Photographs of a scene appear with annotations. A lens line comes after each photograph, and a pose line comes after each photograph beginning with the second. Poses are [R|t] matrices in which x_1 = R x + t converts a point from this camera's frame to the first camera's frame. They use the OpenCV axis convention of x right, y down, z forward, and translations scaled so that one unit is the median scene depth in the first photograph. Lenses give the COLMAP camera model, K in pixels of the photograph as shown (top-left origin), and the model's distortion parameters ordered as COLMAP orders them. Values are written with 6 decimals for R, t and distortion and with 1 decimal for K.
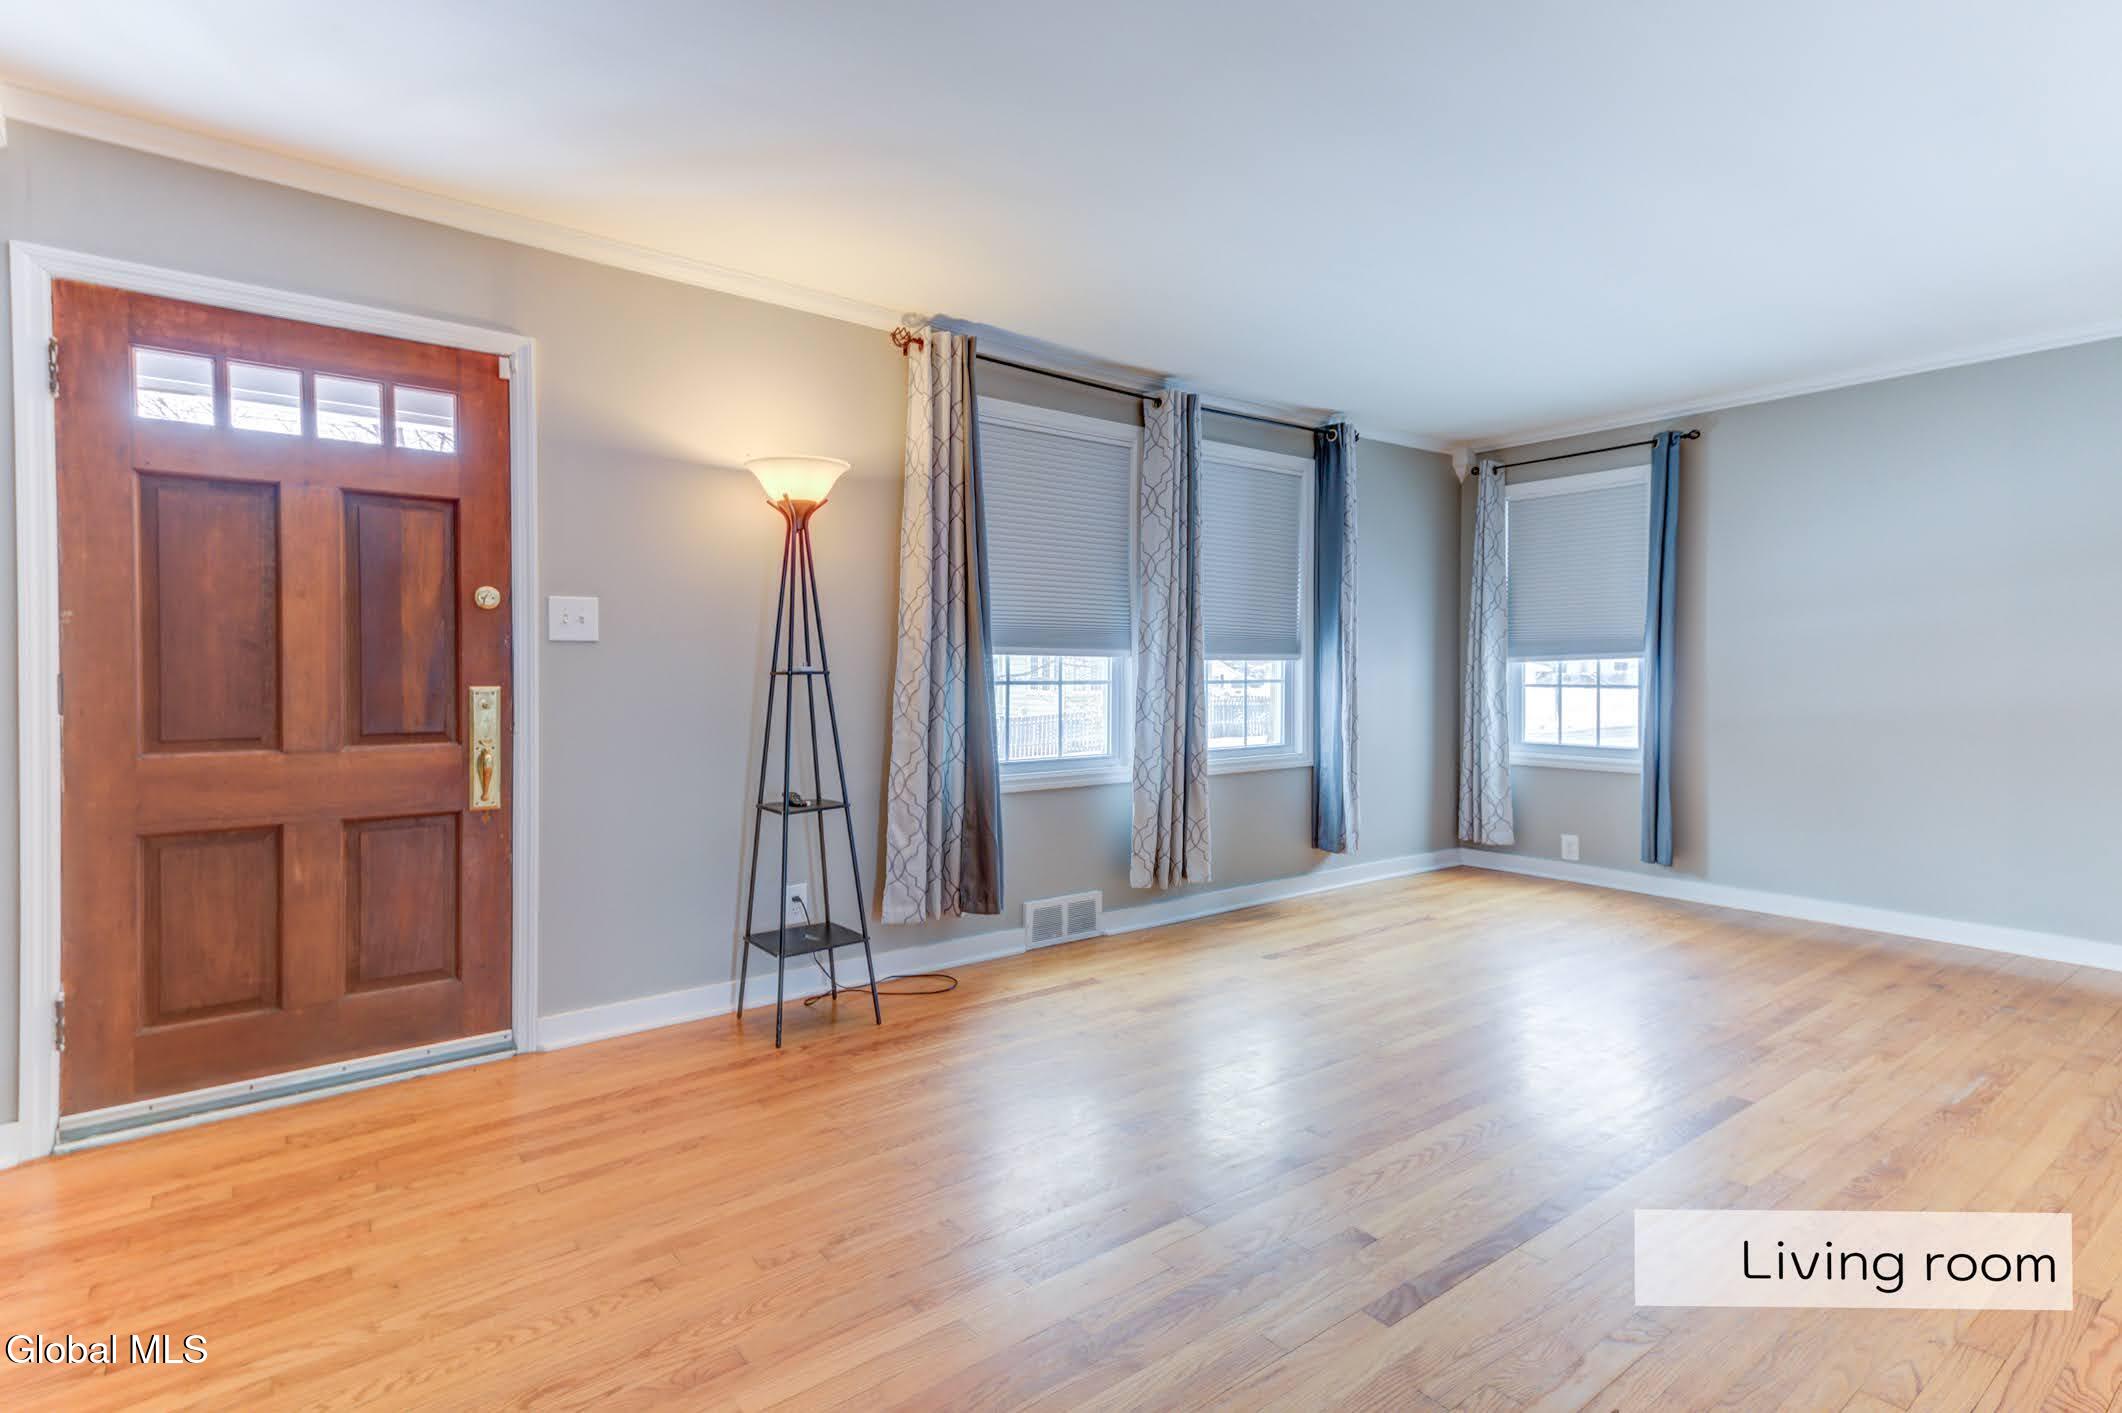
lens RADIAL K [[1023.1, 0, 1030.6], [0, 1023.1, 670.3], [0, 0, 1]] dist [0.022493, 0.000369]
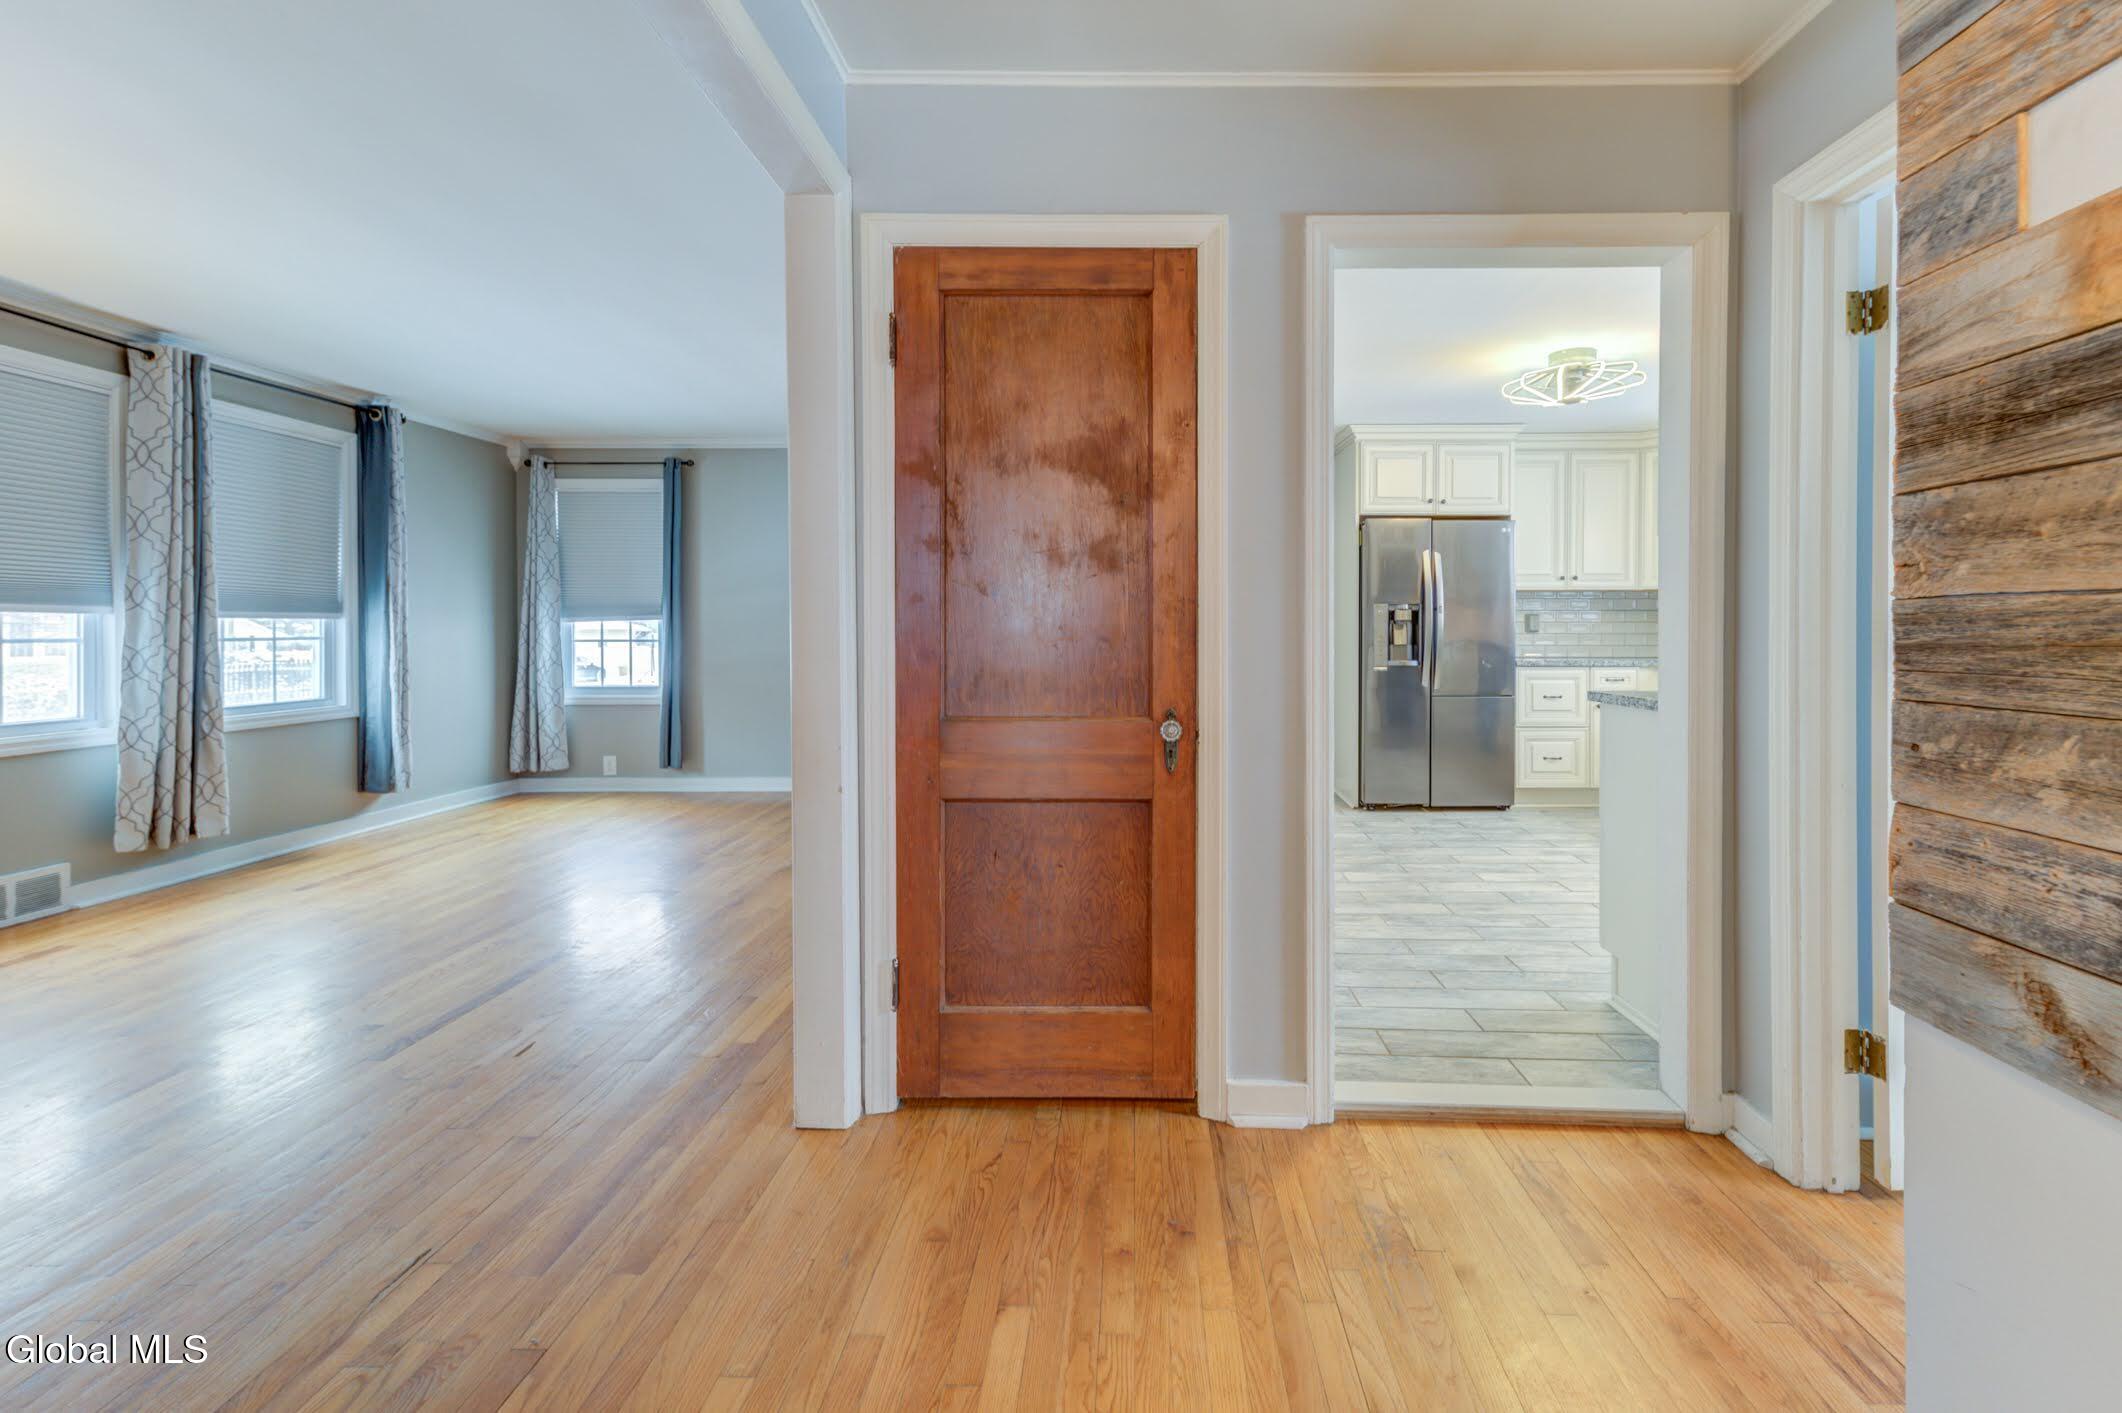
lens RADIAL K [[926.4, 0, 1064.4], [0, 926.4, 636.6], [0, 0, 1]] dist [0.045866, -0.013249]
pose [[0.634686, -0.007726, 0.772731, -0.029343], [0.002806, 0.999966, 0.007693, 0.003703], [-0.772765, -0.002714, 0.634687, -0.258302]]
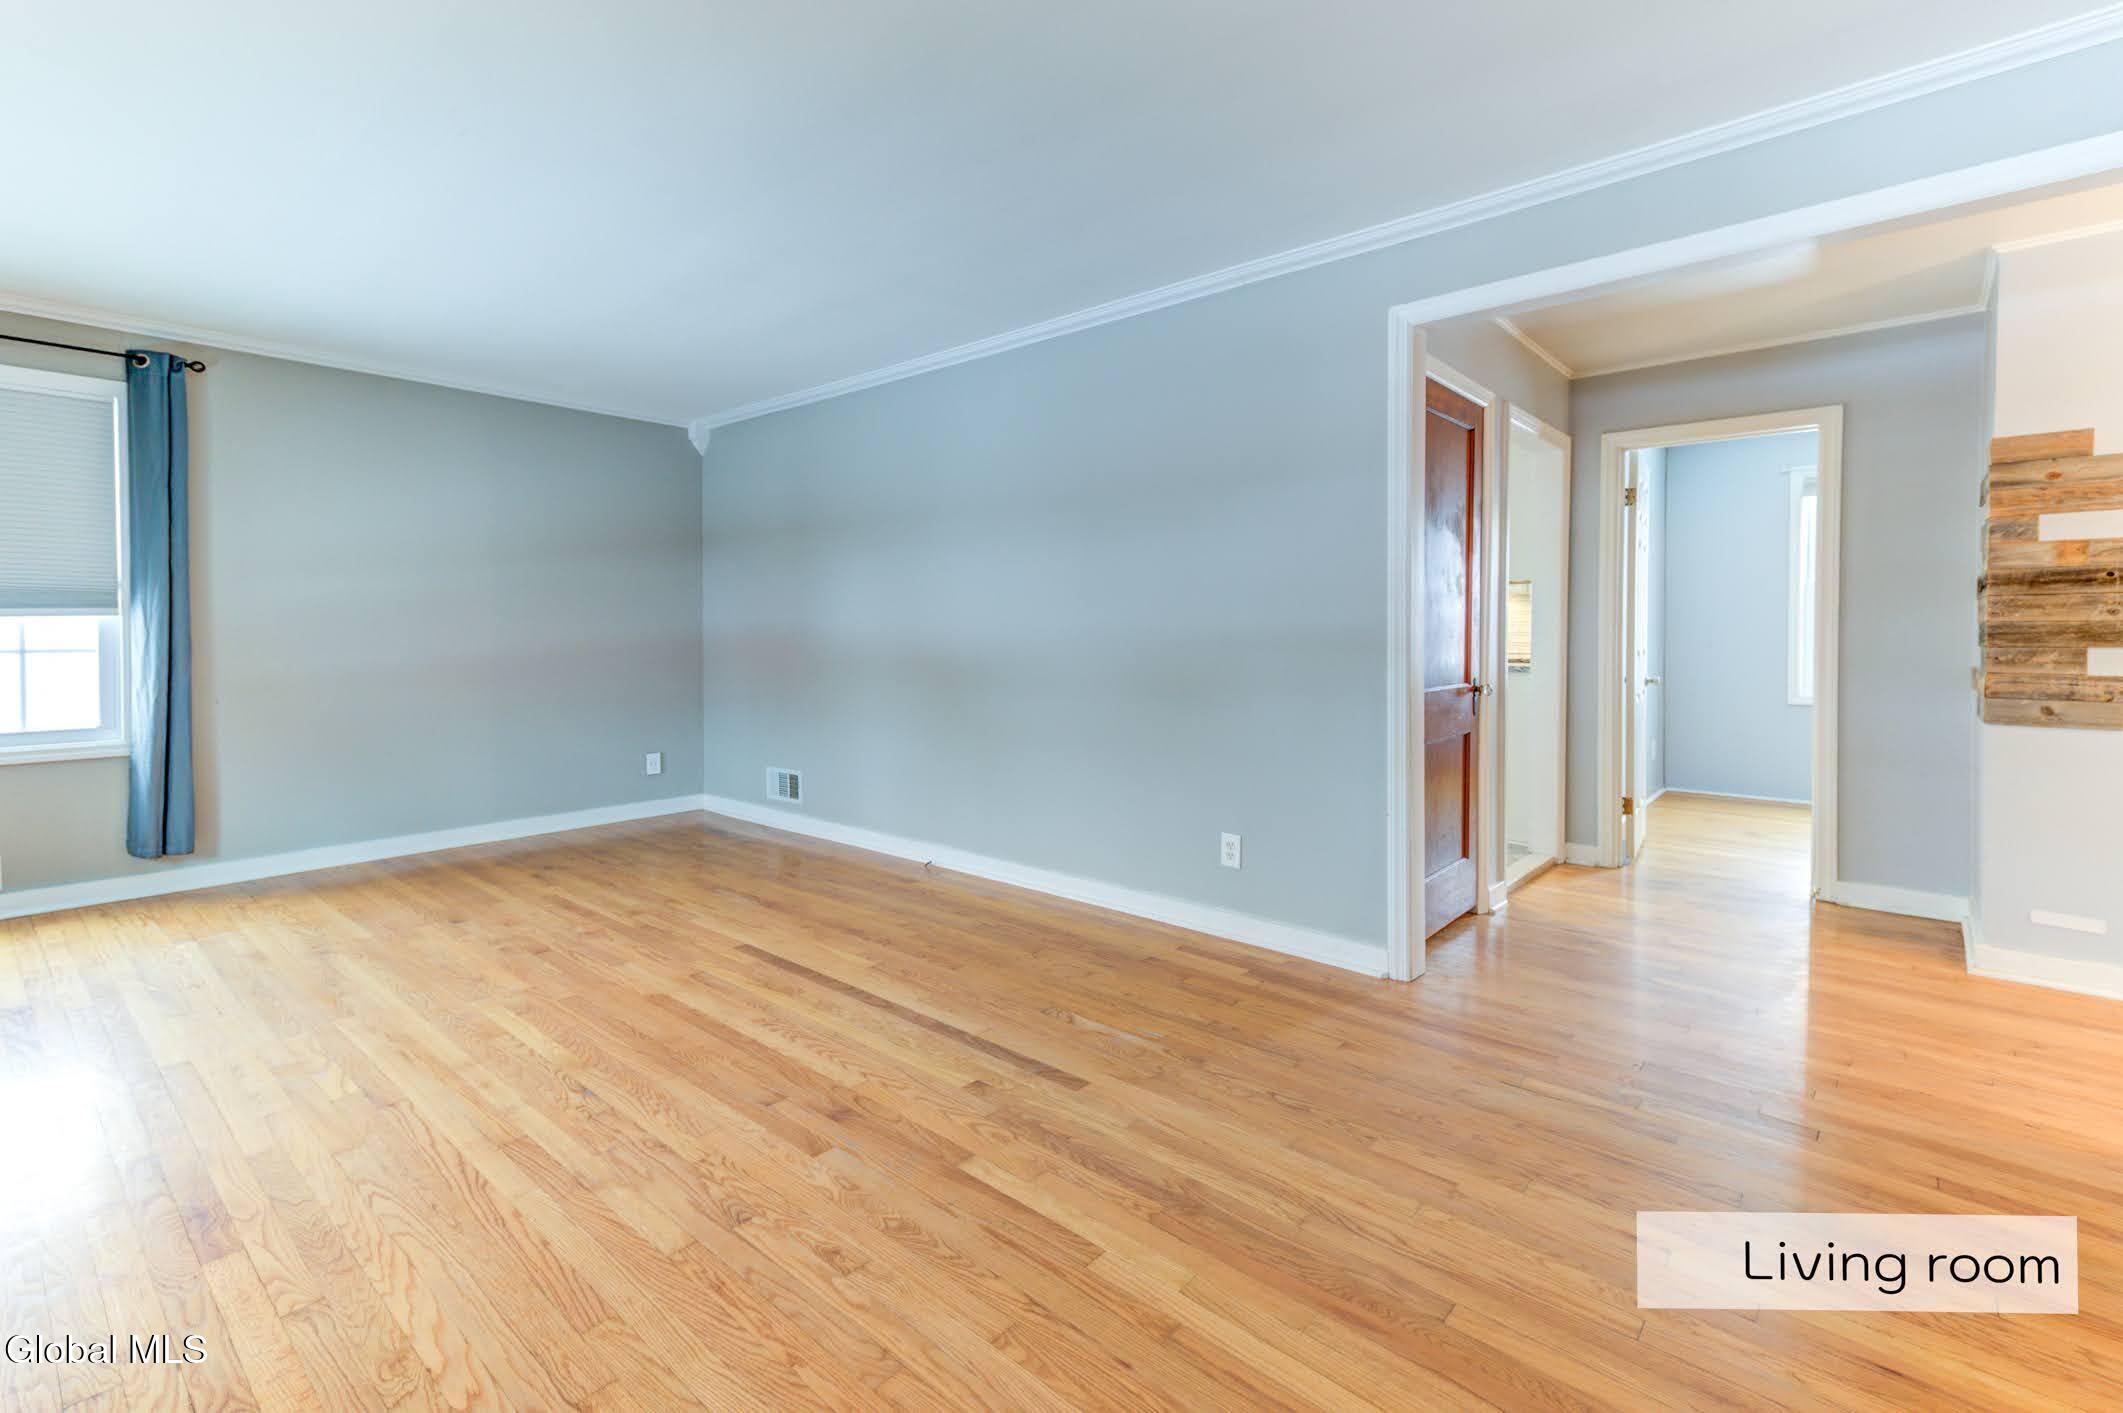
lens RADIAL K [[926.8, 0, 1064.9], [0, 926.8, 636.5], [0, 0, 1]] dist [0.045866, -0.013249]
pose [[-0.167167, -0.013294, 0.985839, -0.356043], [0.004671, 0.999887, 0.014275, -0.003138], [-0.985918, 0.006991, -0.167086, 0.480252]]
